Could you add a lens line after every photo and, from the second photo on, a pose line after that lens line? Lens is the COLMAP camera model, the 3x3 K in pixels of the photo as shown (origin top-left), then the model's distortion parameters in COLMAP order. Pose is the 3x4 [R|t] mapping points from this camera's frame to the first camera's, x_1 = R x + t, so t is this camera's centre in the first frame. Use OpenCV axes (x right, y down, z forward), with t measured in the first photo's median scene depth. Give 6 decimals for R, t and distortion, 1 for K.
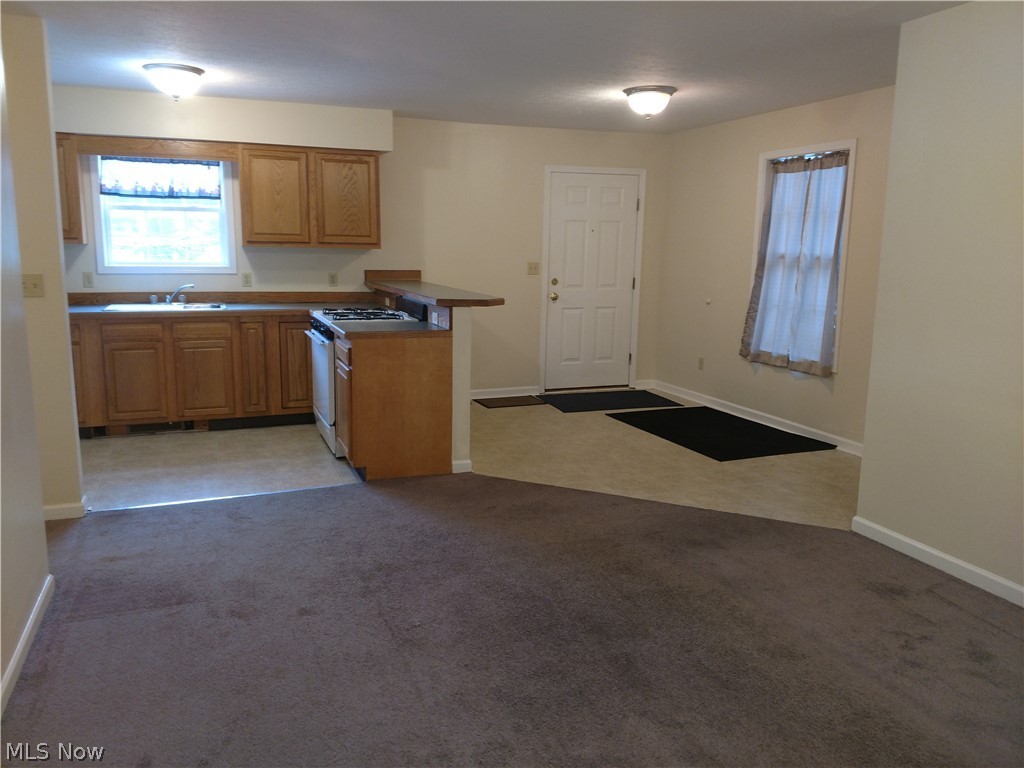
lens RADIAL K [[784.6, 0, 509.0], [0, 784.6, 371.6], [0, 0, 1]] dist [0.008493, -0.002498]
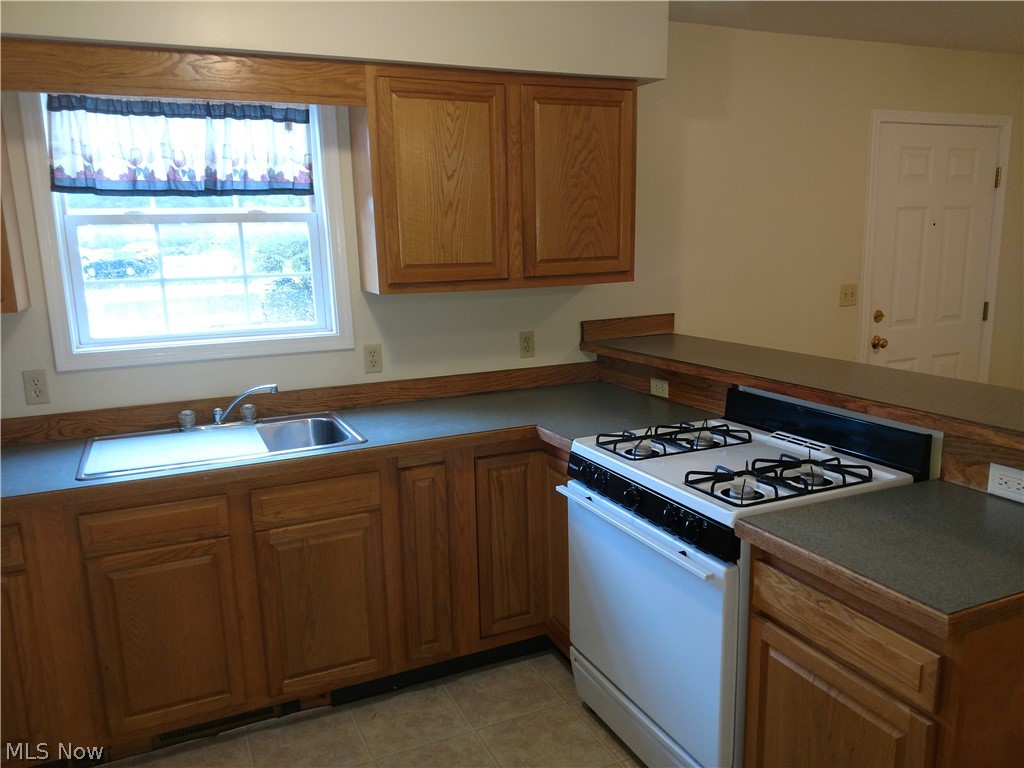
lens RADIAL K [[773.9, 0, 511.4], [0, 773.9, 385.1], [0, 0, 1]] dist [0.069640, -0.088239]
pose [[0.997586, -0.051490, 0.046590, -0.285229], [0.050206, 0.998337, 0.028330, -0.115405], [-0.047971, -0.025923, 0.998512, 0.539613]]
